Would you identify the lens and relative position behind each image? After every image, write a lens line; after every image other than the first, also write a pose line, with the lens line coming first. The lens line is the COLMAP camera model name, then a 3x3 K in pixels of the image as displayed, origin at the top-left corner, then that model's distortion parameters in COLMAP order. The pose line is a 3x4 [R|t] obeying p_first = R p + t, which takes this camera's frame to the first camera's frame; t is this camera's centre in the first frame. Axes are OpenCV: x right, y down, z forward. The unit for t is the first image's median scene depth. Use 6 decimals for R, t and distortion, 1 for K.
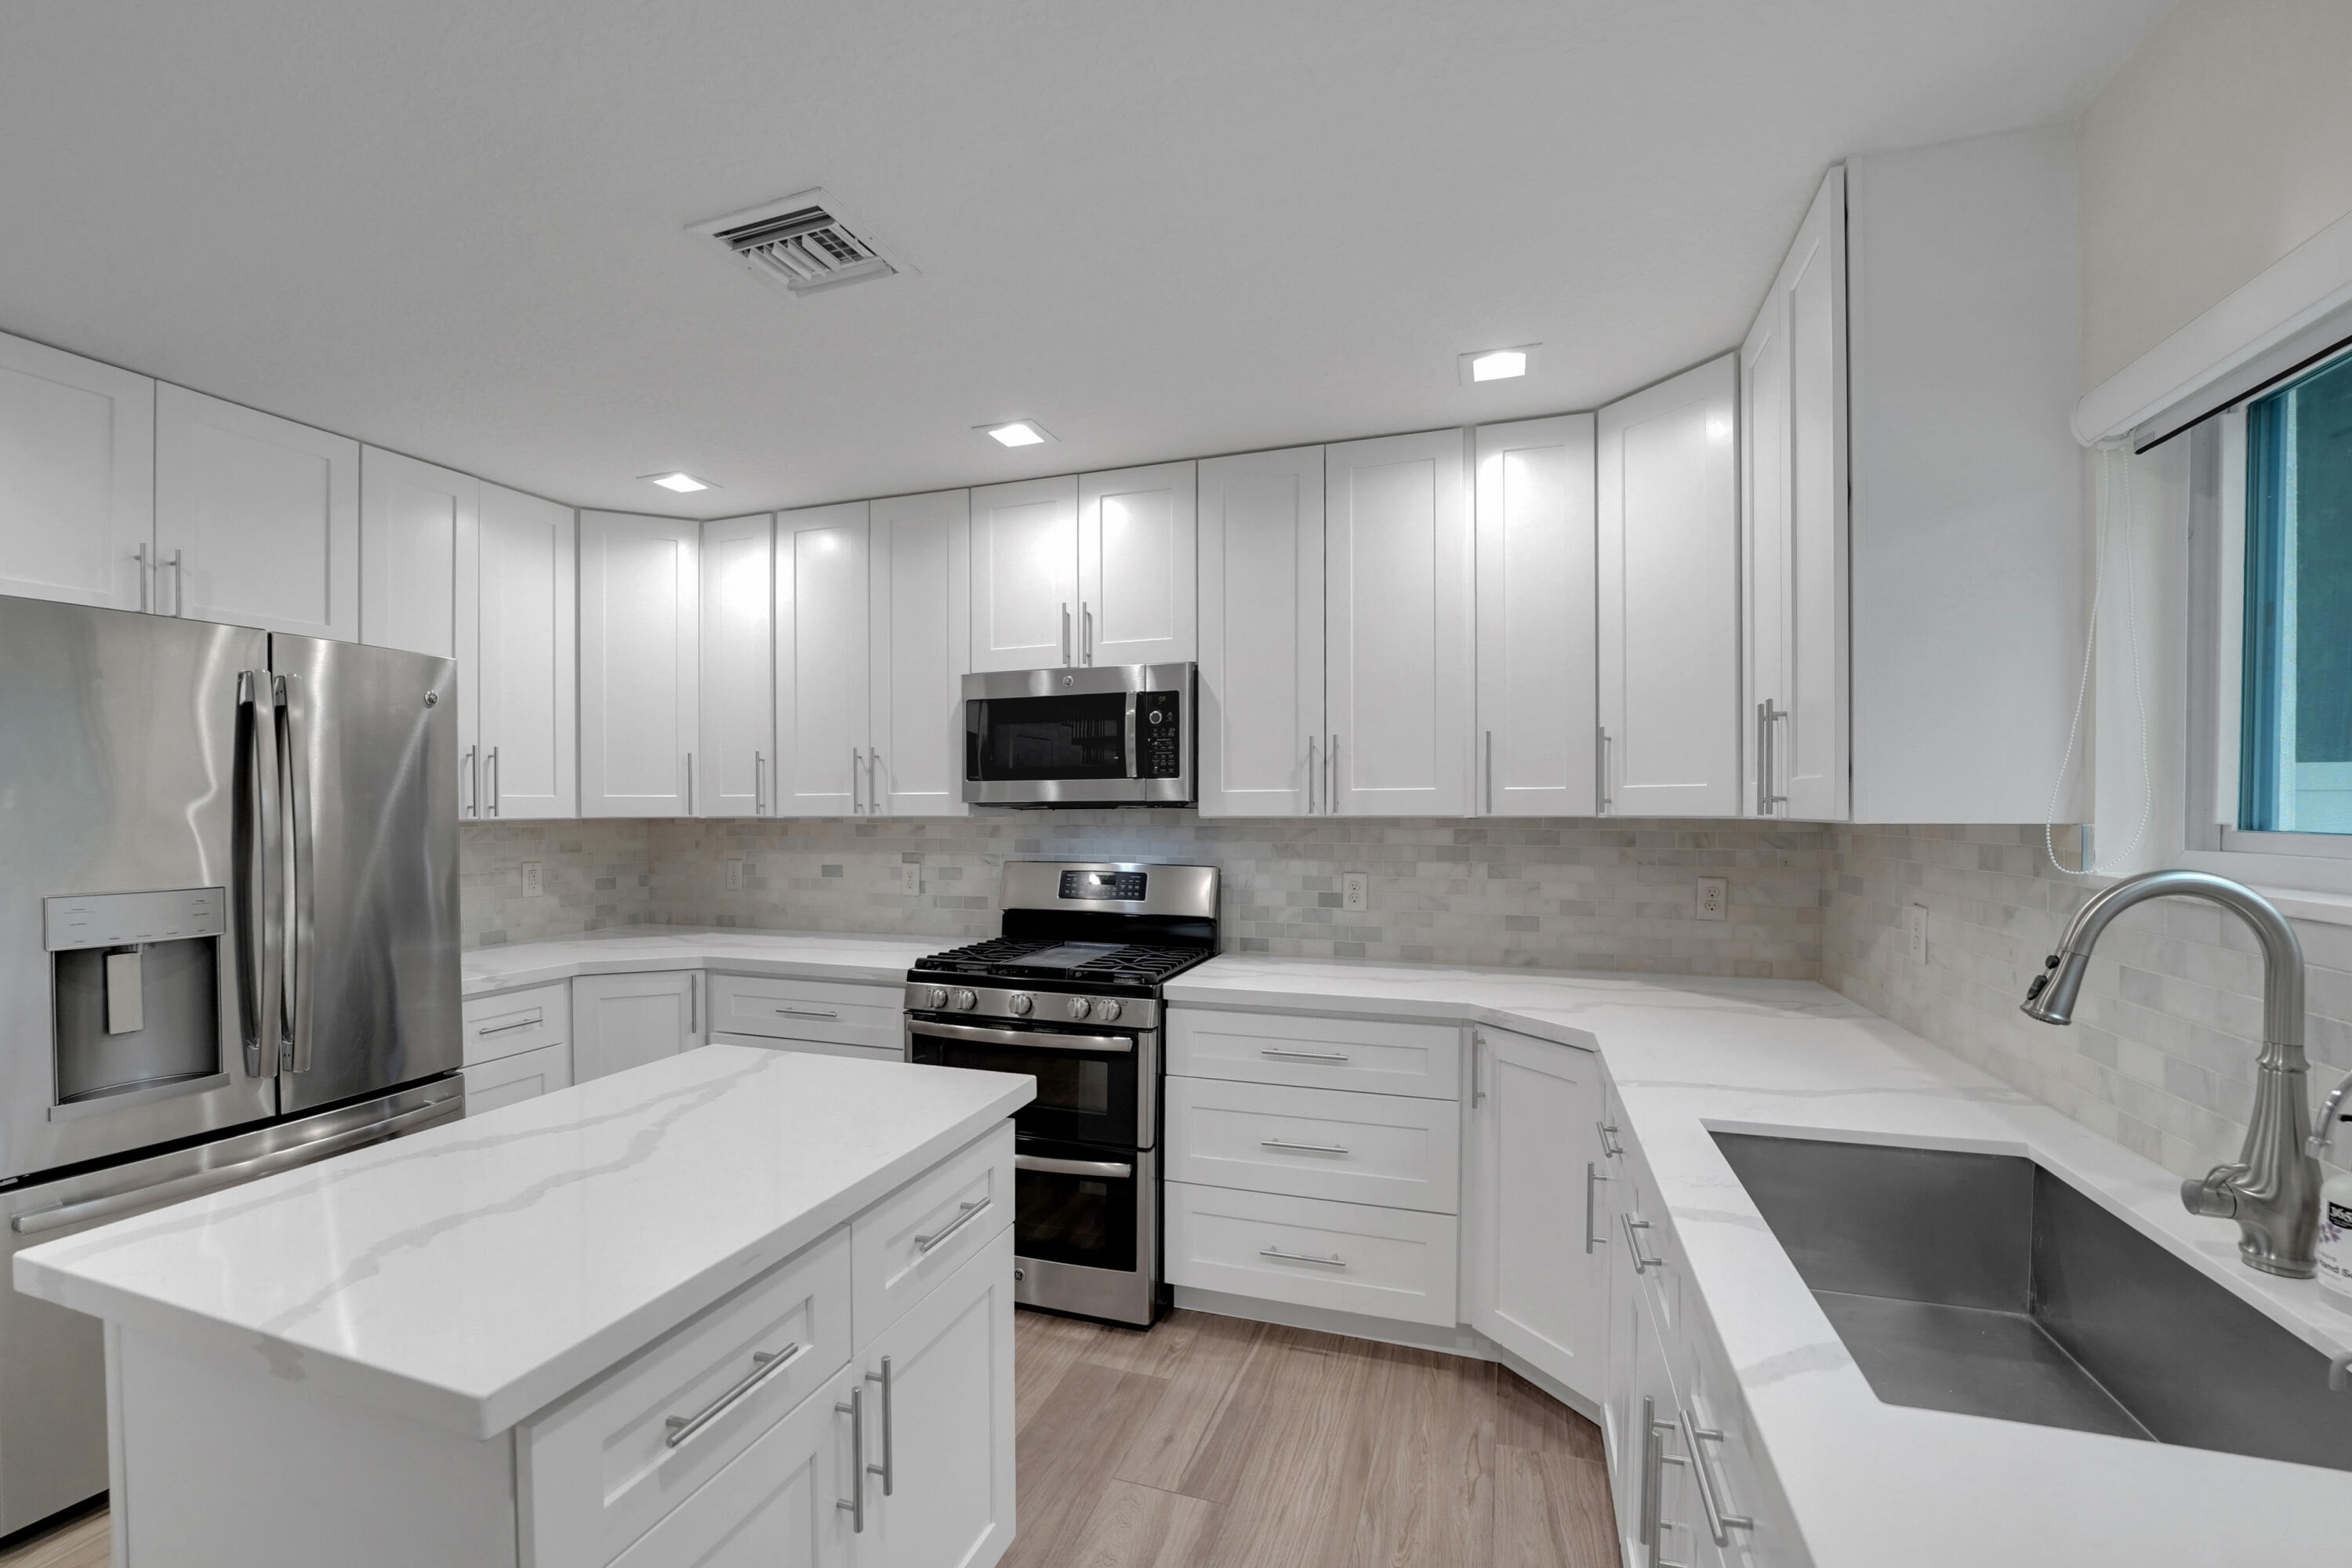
lens RADIAL K [[980.3, 0, 1166.4], [0, 980.3, 821.1], [0, 0, 1]] dist [-0.028174, -0.000045]
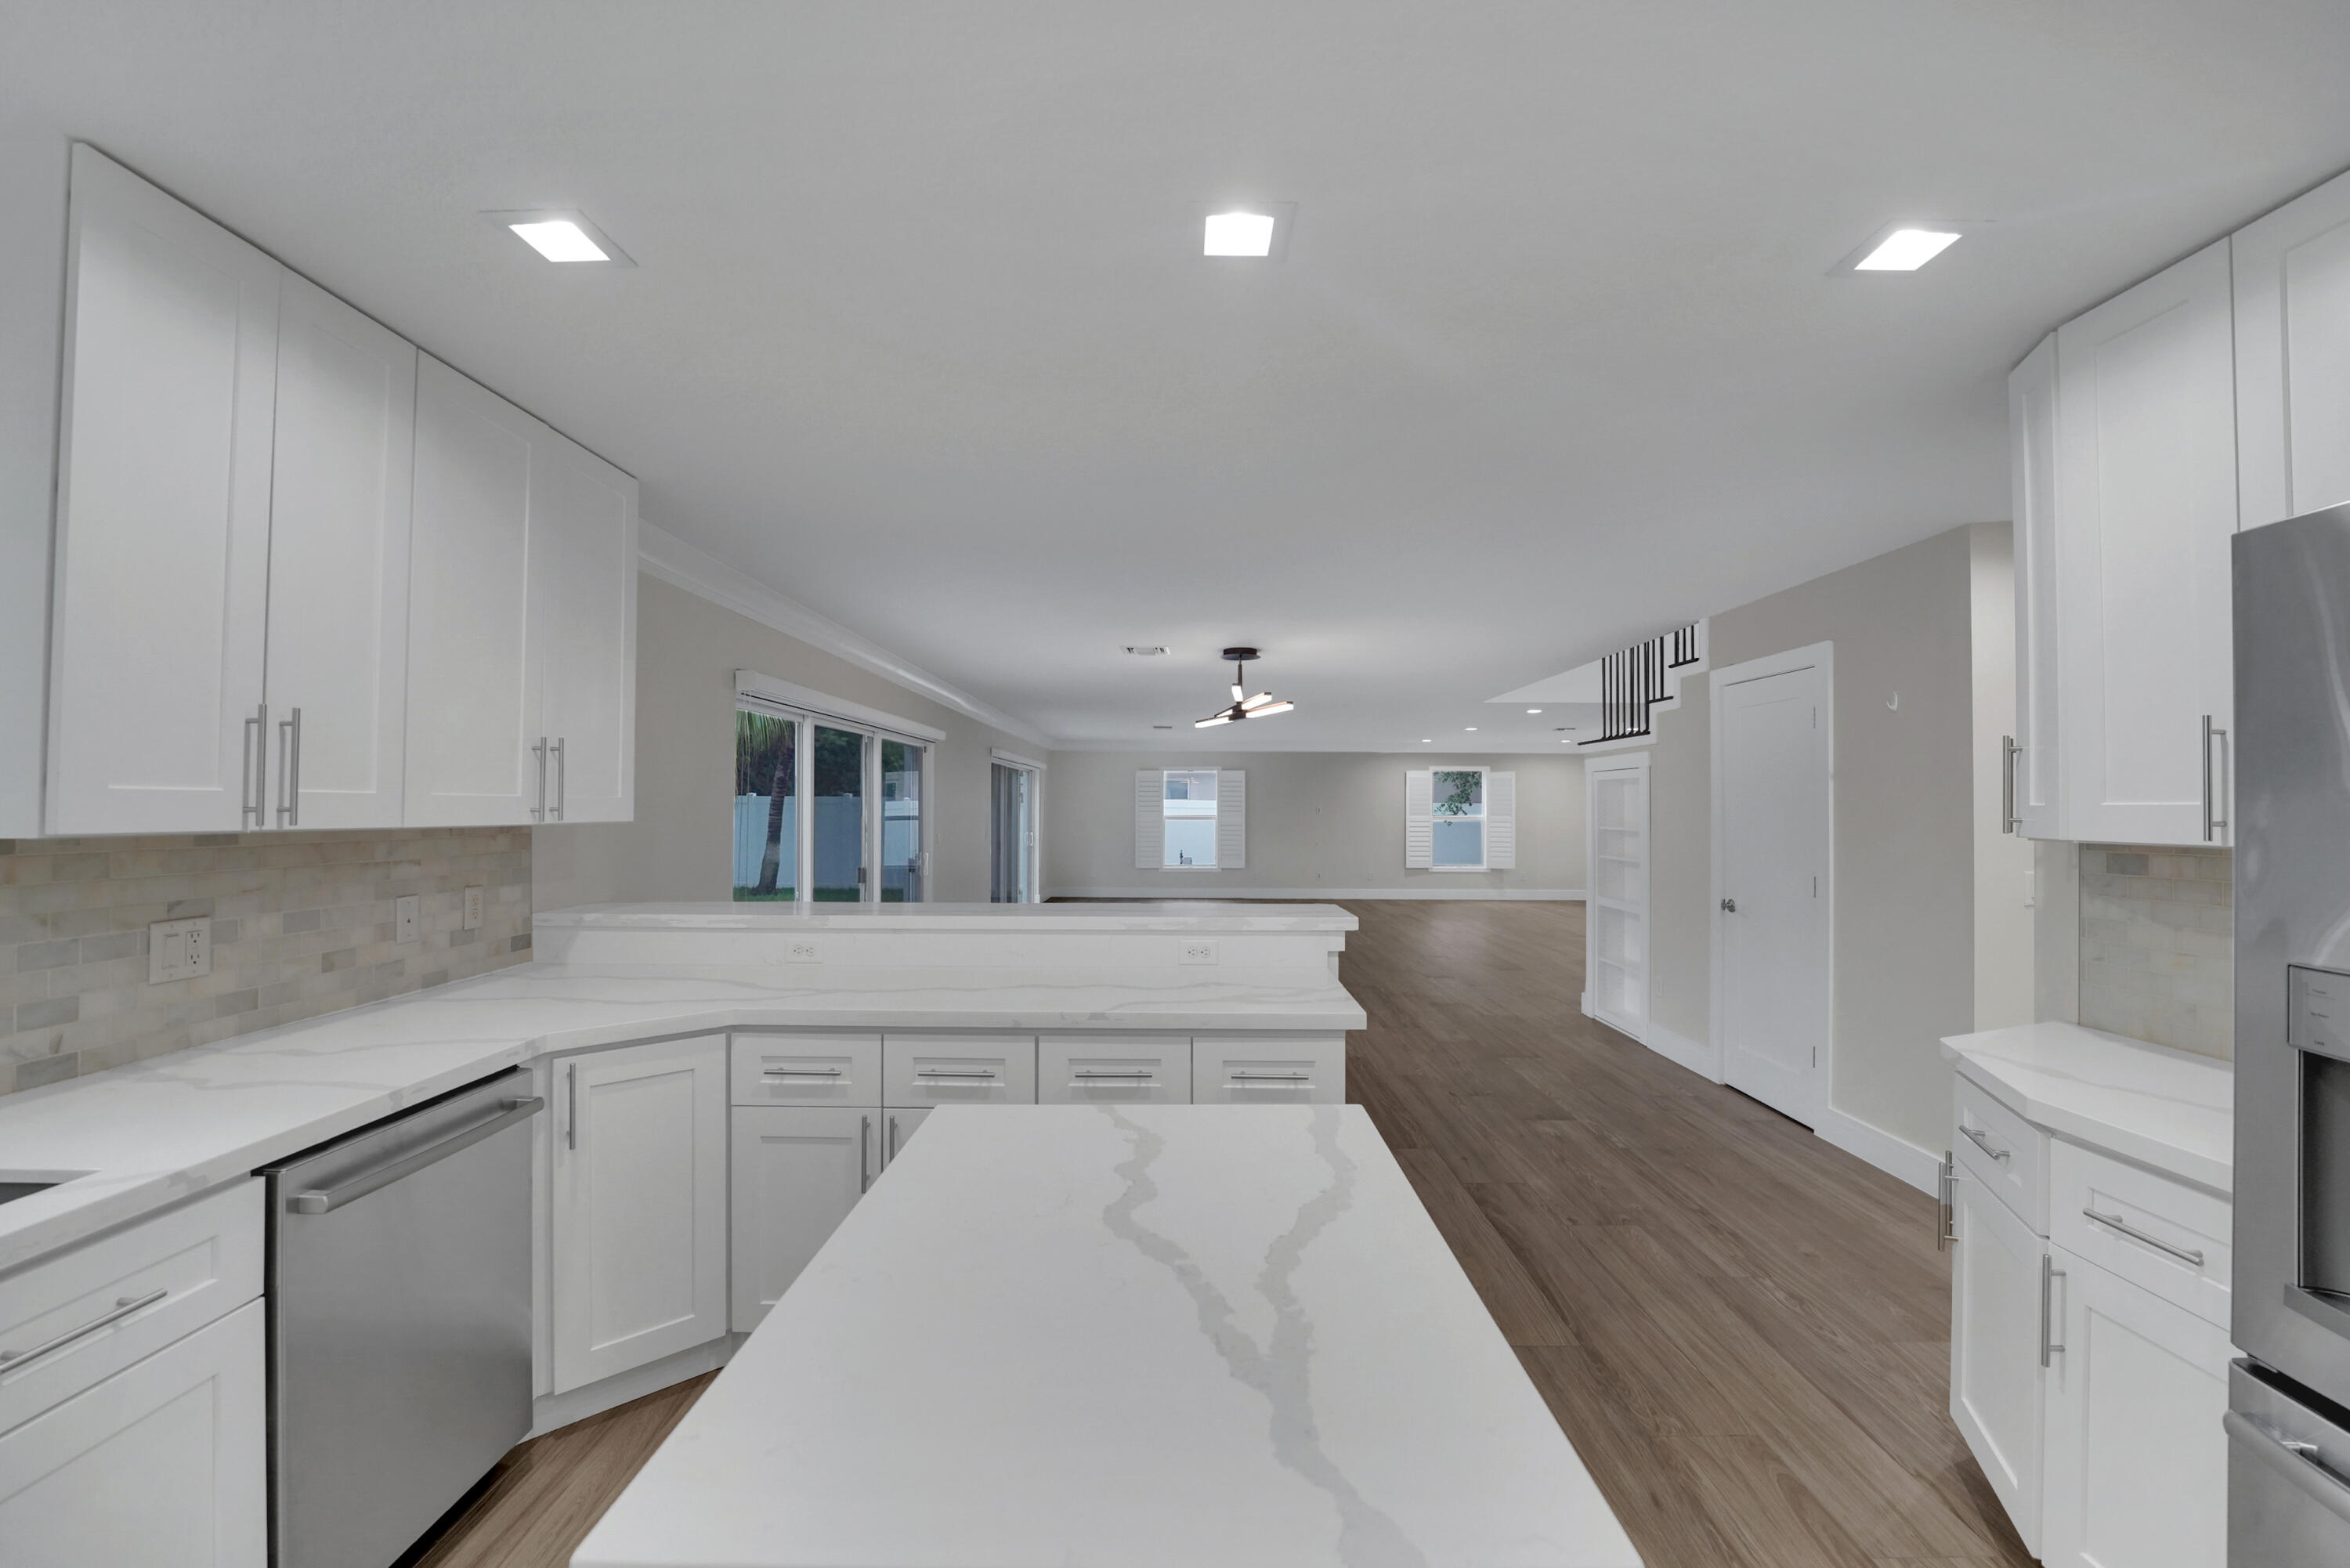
lens RADIAL K [[965.2, 0, 1175.0], [0, 965.2, 784.0], [0, 0, 1]] dist [-0.027423, -0.000028]
pose [[-0.946087, -0.006742, -0.323844, -0.142119], [-0.005949, 0.999976, -0.003438, -0.023661], [0.323859, -0.001326, -0.946104, 0.848620]]
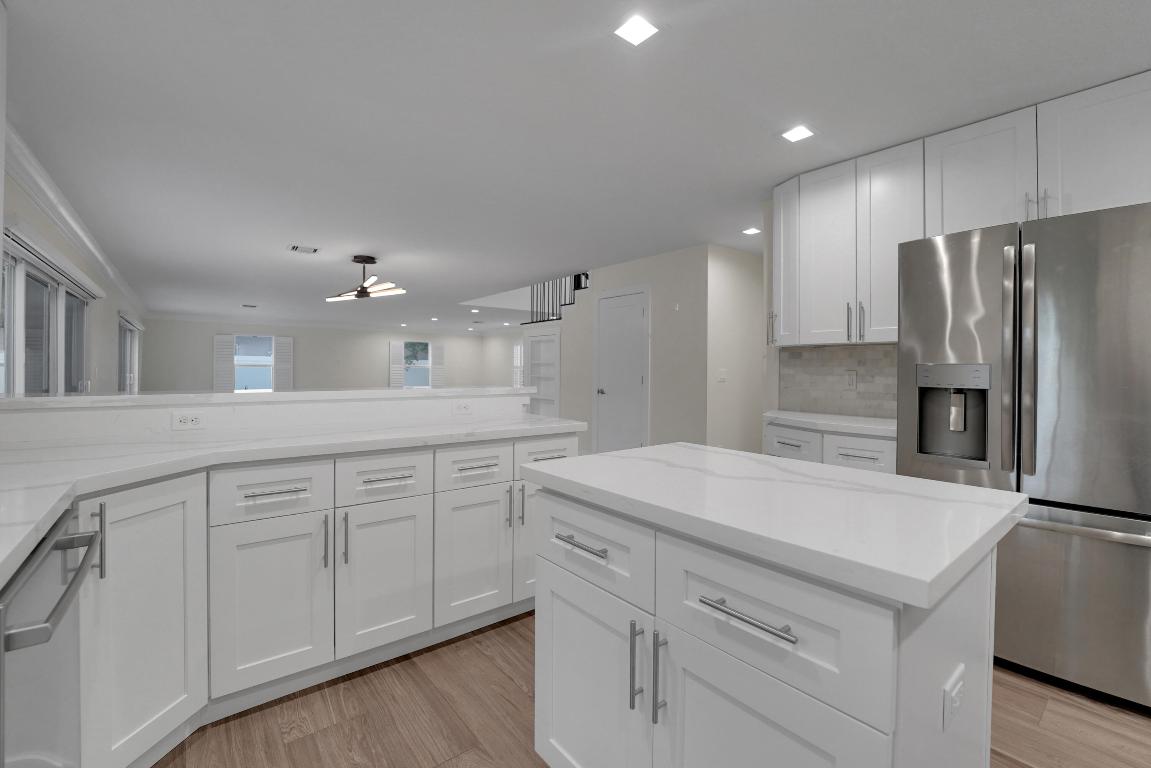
lens RADIAL K [[492.6, 0, 582.2], [0, 492.6, 365.8], [0, 0, 1]] dist [-0.032731, -0.000006]
pose [[-0.529705, -0.004165, -0.848172, 0.187086], [-0.020494, 0.999759, 0.007889, 0.058172], [0.847934, 0.021561, -0.529663, 0.585776]]
